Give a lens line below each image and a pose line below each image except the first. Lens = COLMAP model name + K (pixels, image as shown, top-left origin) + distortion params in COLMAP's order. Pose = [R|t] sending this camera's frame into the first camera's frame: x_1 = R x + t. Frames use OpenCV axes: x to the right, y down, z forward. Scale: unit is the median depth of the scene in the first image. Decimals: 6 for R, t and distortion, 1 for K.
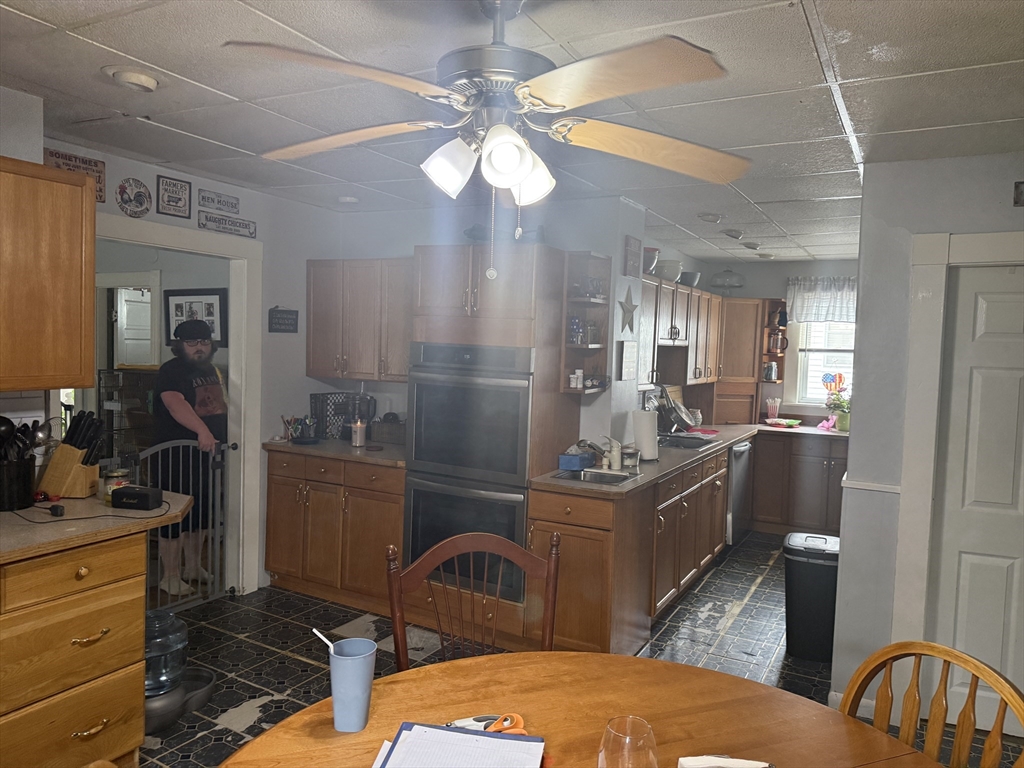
lens RADIAL K [[724.7, 0, 502.3], [0, 724.7, 384.2], [0, 0, 1]] dist [0.064381, -0.080267]
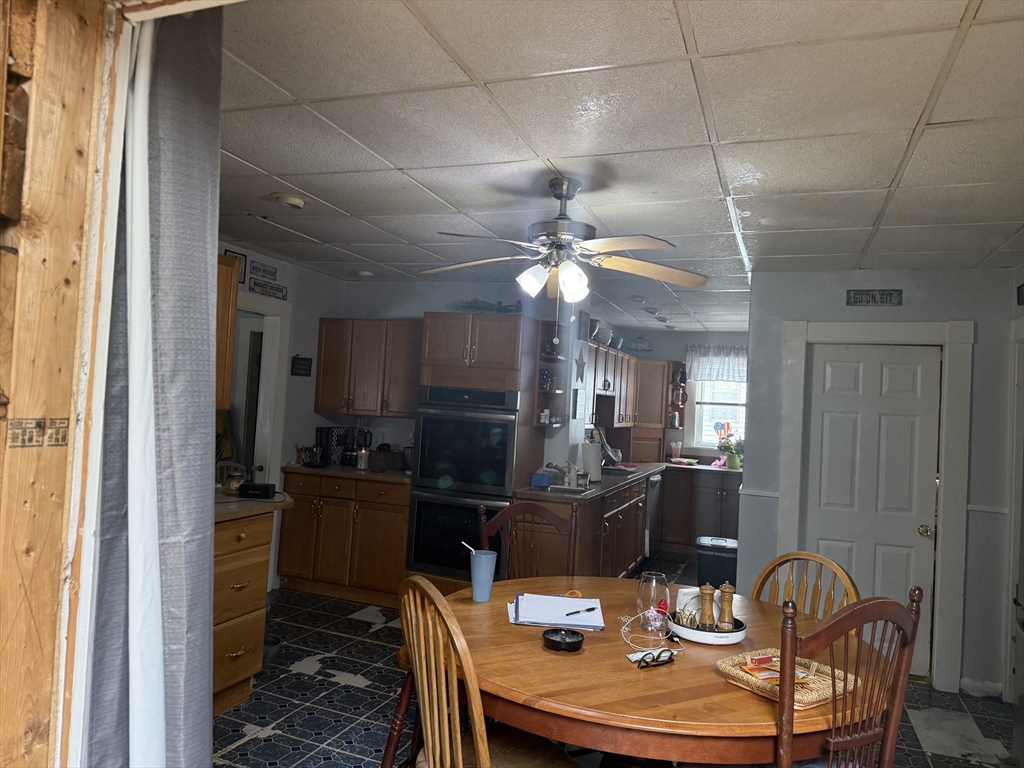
lens RADIAL K [[724.7, 0, 486.4], [0, 724.7, 380.8], [0, 0, 1]] dist [0.064381, -0.080267]
pose [[0.991534, 0.027164, 0.126976, -0.142259], [-0.016870, 0.996534, -0.081460, 0.030559], [-0.128748, 0.078628, 0.988555, -0.241474]]
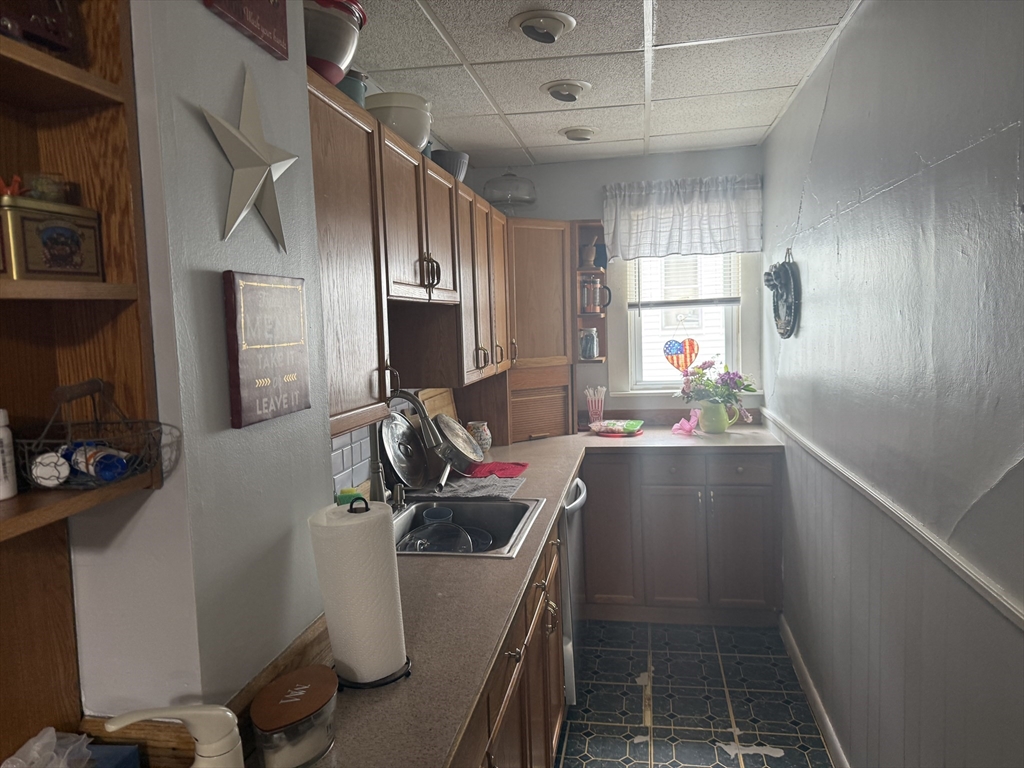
lens RADIAL K [[724.7, 0, 505.5], [0, 724.7, 386.3], [0, 0, 1]] dist [0.064381, -0.080267]
pose [[0.942716, -0.091667, 0.320755, 0.146292], [0.081906, 0.995676, 0.043821, -0.019784], [-0.323385, -0.015038, 0.946148, 0.624123]]
